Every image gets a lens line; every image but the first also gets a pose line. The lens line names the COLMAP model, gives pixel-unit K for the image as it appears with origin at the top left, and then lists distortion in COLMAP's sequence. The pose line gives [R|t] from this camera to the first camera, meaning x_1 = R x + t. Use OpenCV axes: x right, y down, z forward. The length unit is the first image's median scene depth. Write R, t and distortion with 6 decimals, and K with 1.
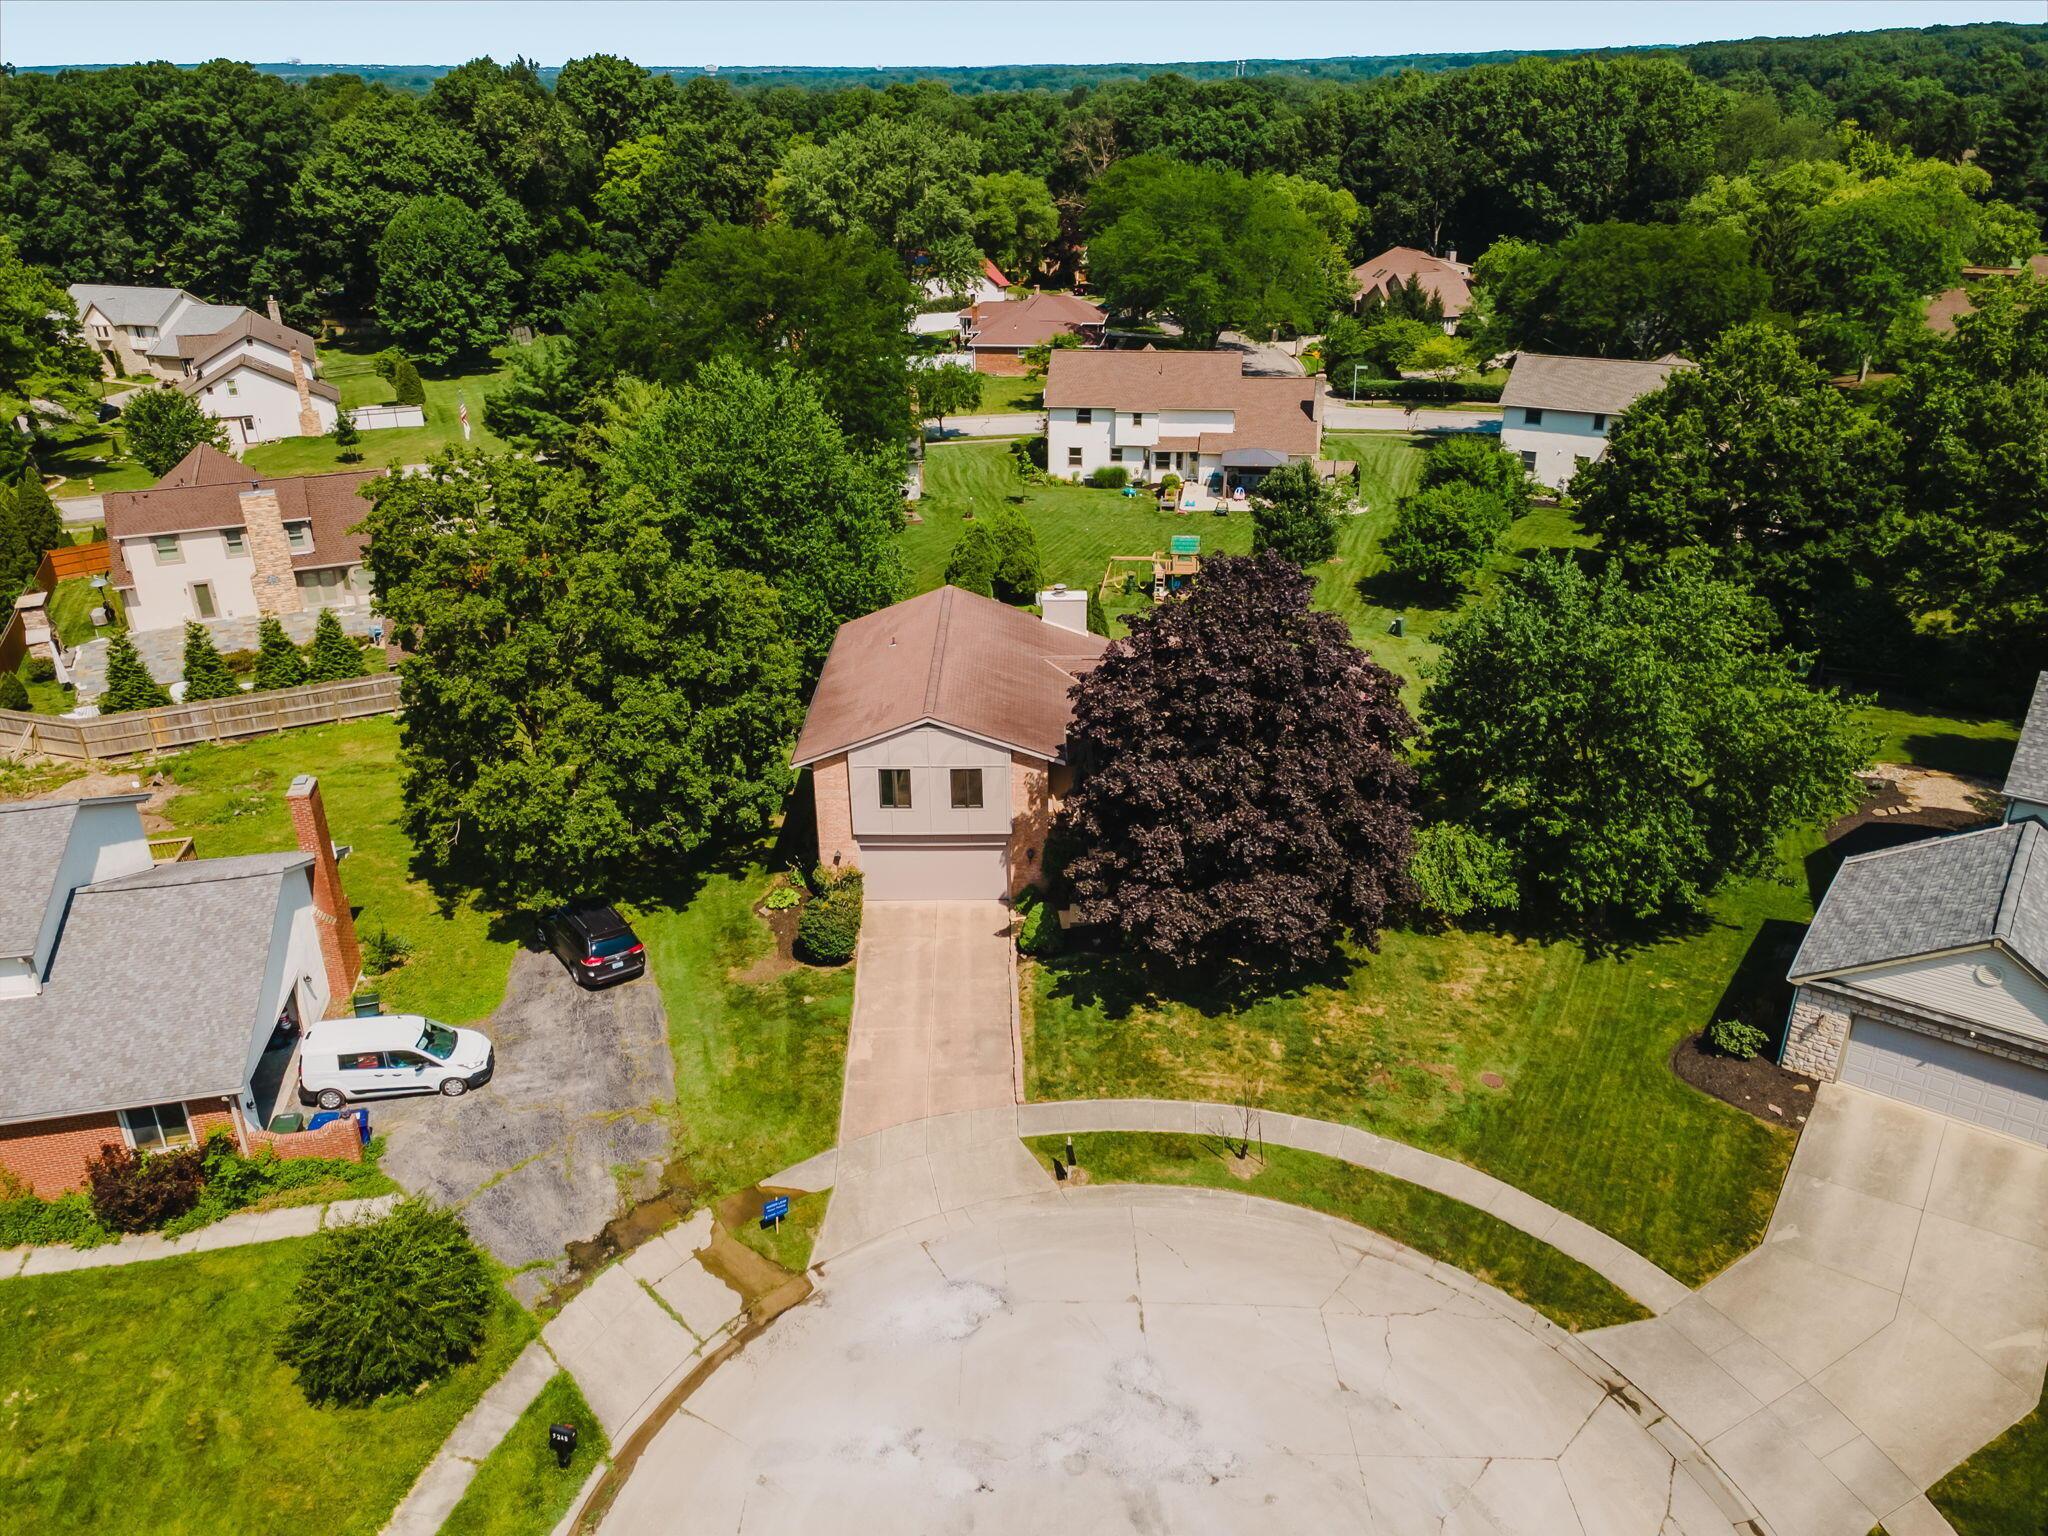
lens RADIAL K [[1491.2, 0, 1021.3], [0, 1491.2, 758.1], [0, 0, 1]] dist [0.017905, 0.083547]
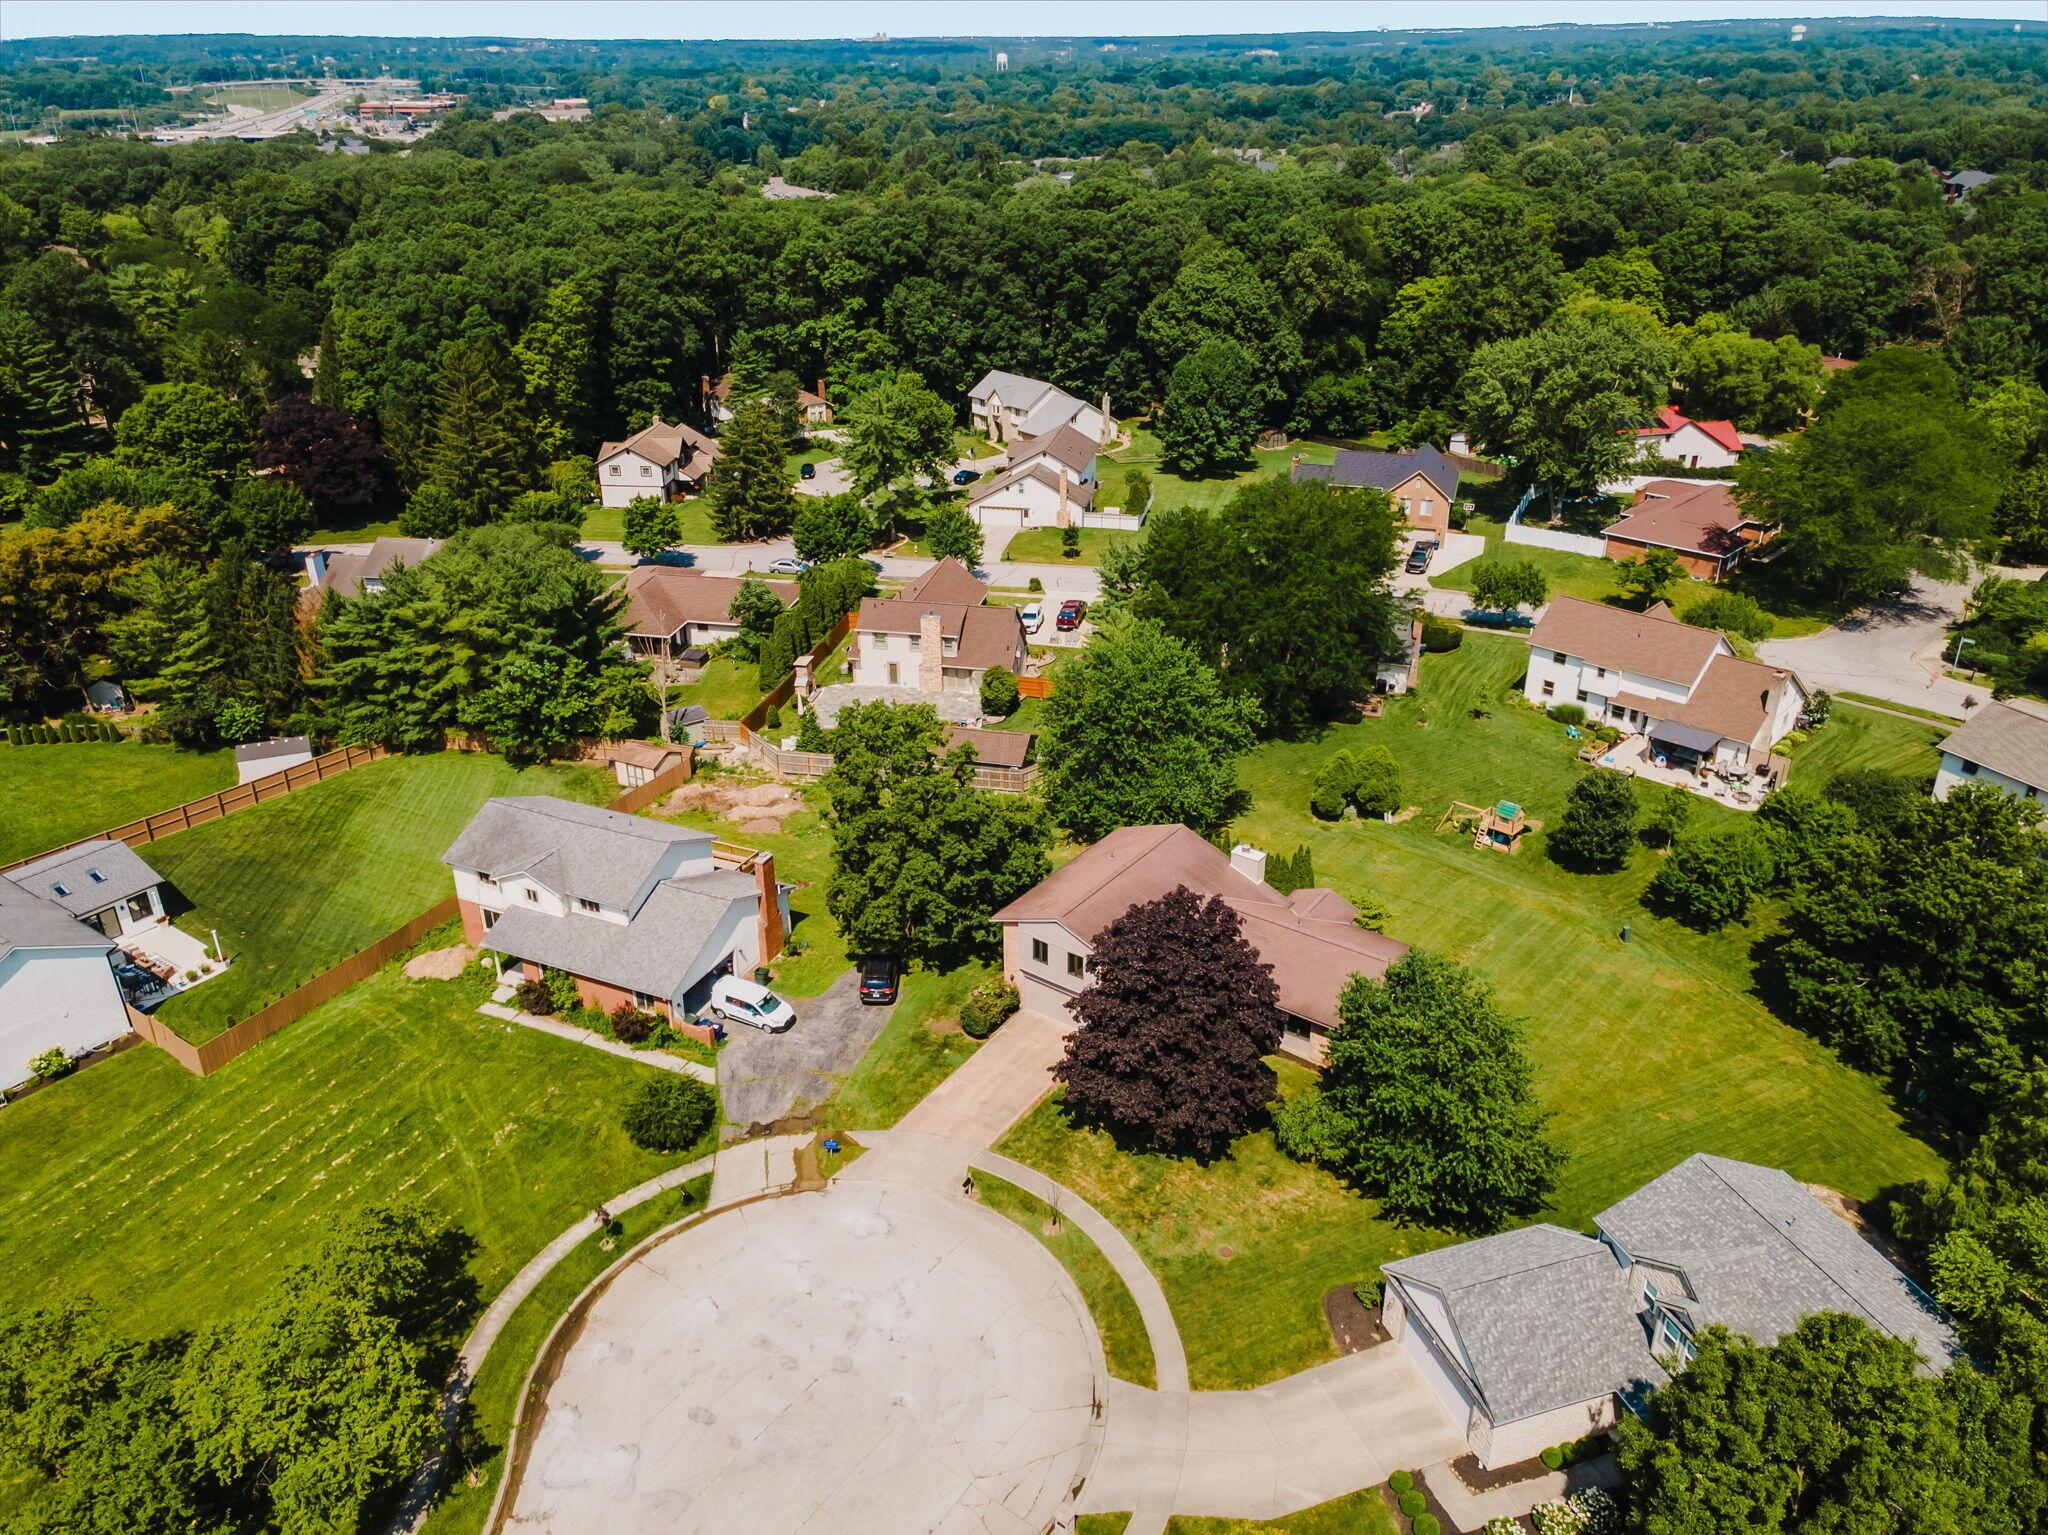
lens RADIAL K [[1504.4, 0, 1024.0], [0, 1504.4, 767.5], [0, 0, 1]] dist [0.064982, -0.000602]
pose [[0.810619, 0.264920, -0.522220, 0.769898], [-0.249437, 0.963071, 0.101373, -0.364530], [0.529790, 0.048086, 0.846764, -0.488893]]
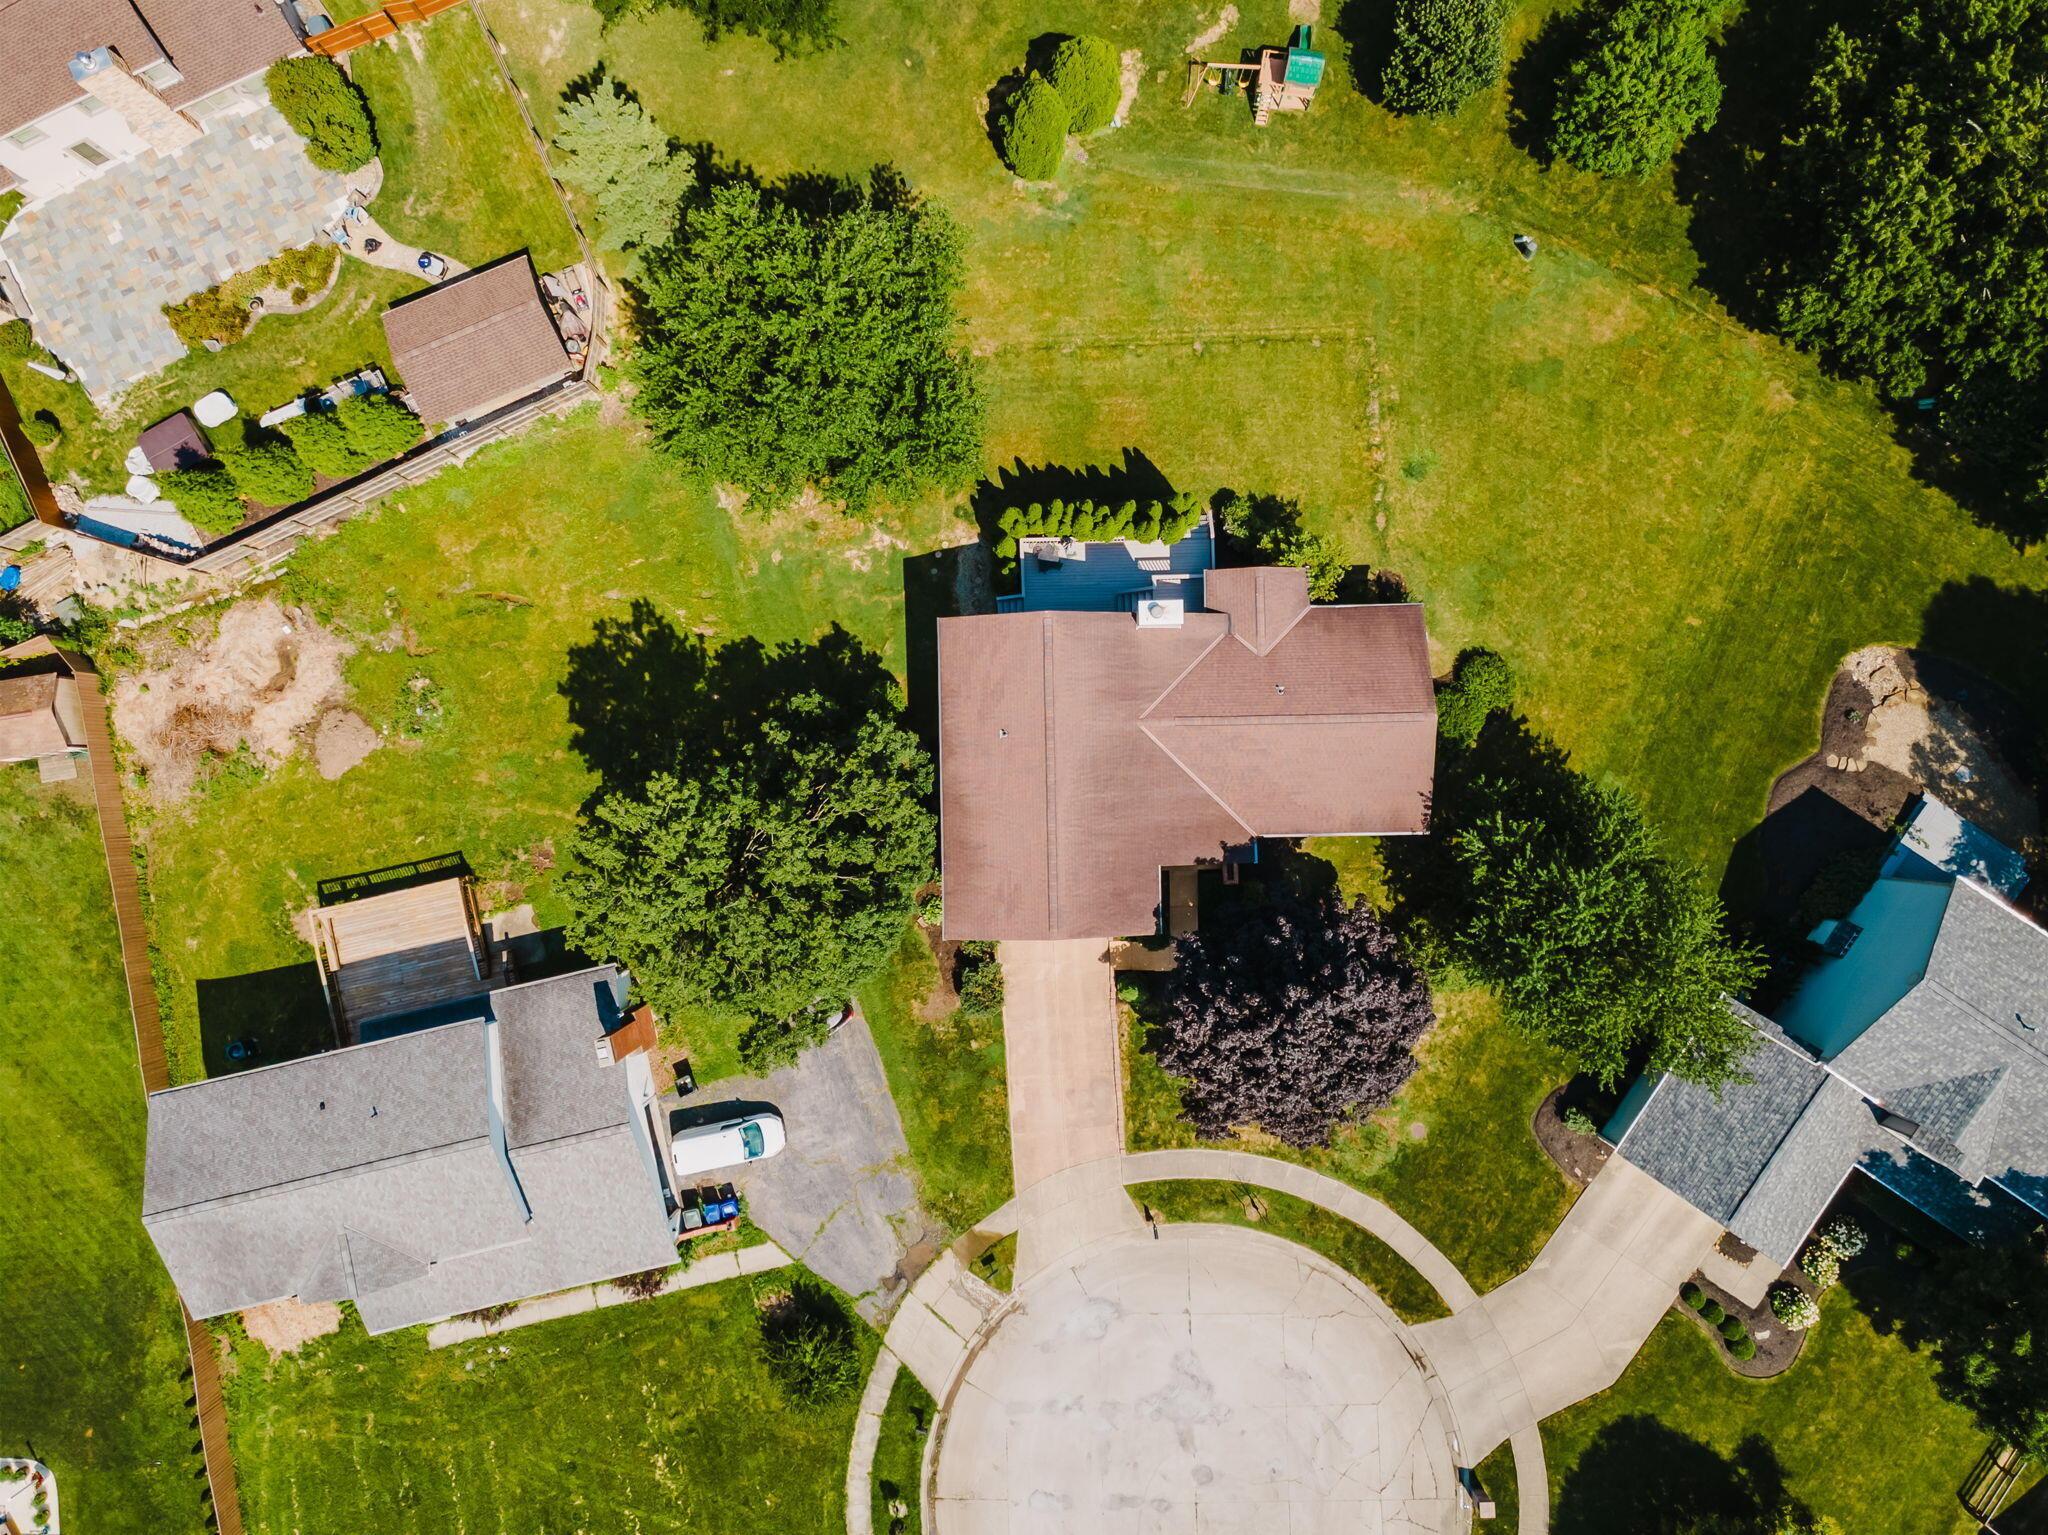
lens RADIAL K [[1491.2, 0, 1021.3], [0, 1491.2, 757.6], [0, 0, 1]] dist [0.017905, 0.083547]
pose [[0.999607, -0.026340, 0.009634, -0.101176], [0.002786, 0.435061, 0.900397, -1.245412], [-0.027908, -0.900016, 0.434963, 0.603506]]
